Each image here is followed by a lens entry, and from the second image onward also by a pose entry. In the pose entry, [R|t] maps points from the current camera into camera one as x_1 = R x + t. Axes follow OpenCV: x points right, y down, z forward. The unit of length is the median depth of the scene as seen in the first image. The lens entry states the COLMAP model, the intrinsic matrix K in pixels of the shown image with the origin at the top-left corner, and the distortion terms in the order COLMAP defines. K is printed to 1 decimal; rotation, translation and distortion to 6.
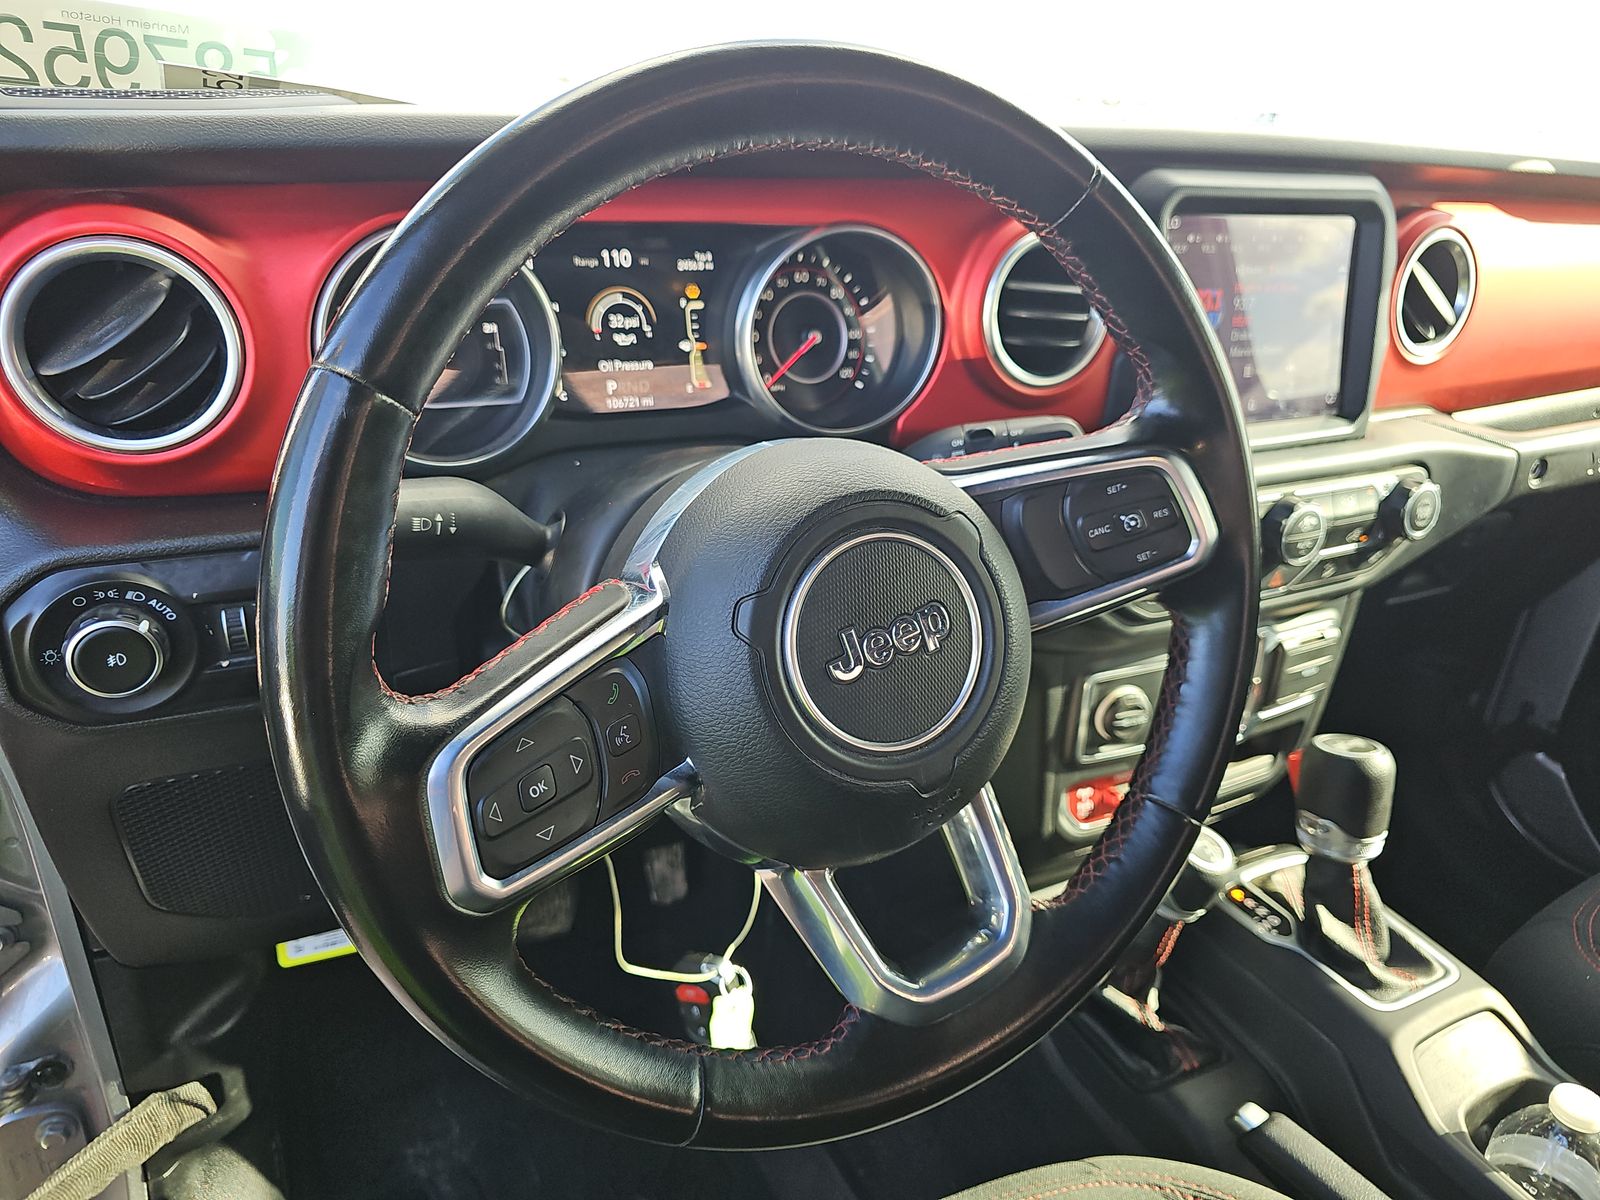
lens RADIAL K [[1080.4, 0, 800.0], [0, 1080.4, 600.0], [0, 0, 1]] dist [-0.006311, 0.000273]
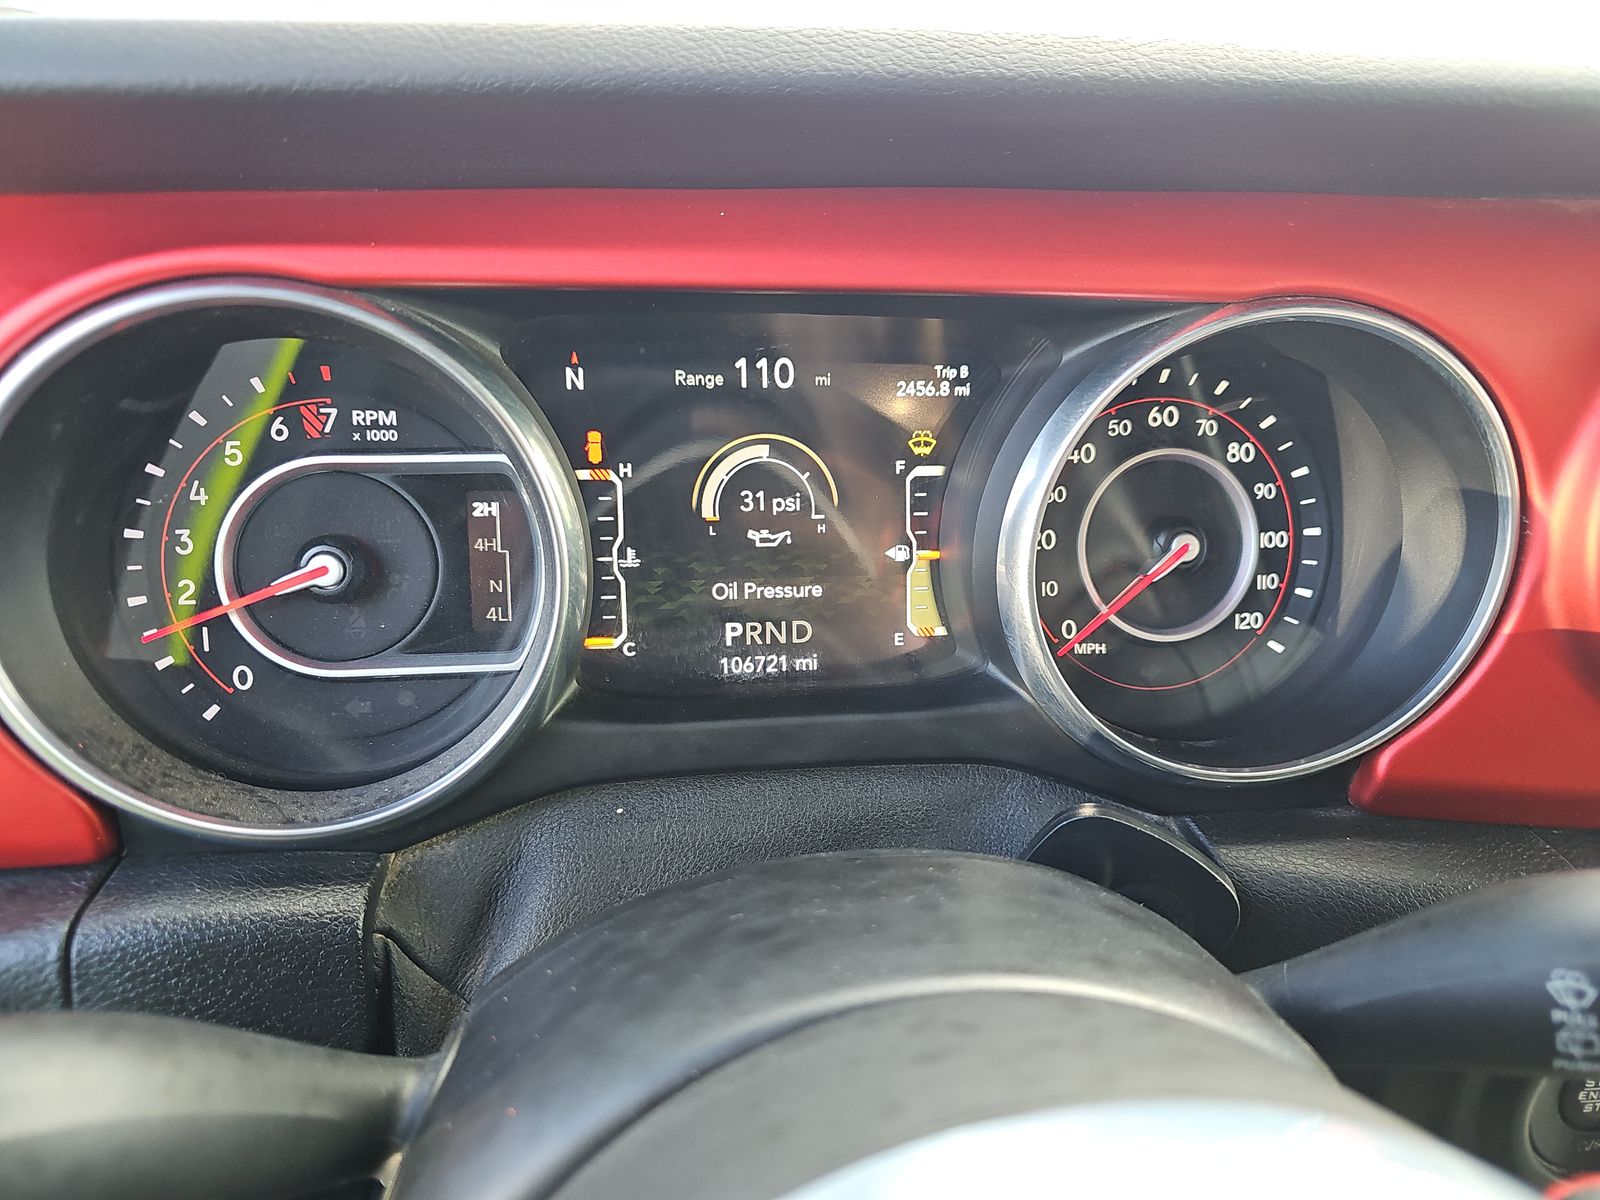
lens RADIAL K [[1080.4, 0, 800.0], [0, 1080.4, 600.0], [0, 0, 1]] dist [-0.006311, 0.000273]
pose [[0.953365, 0.077072, -0.291813, -0.005456], [-0.103626, 0.991659, -0.076639, -0.145931], [0.283472, 0.103304, 0.953400, 0.449048]]
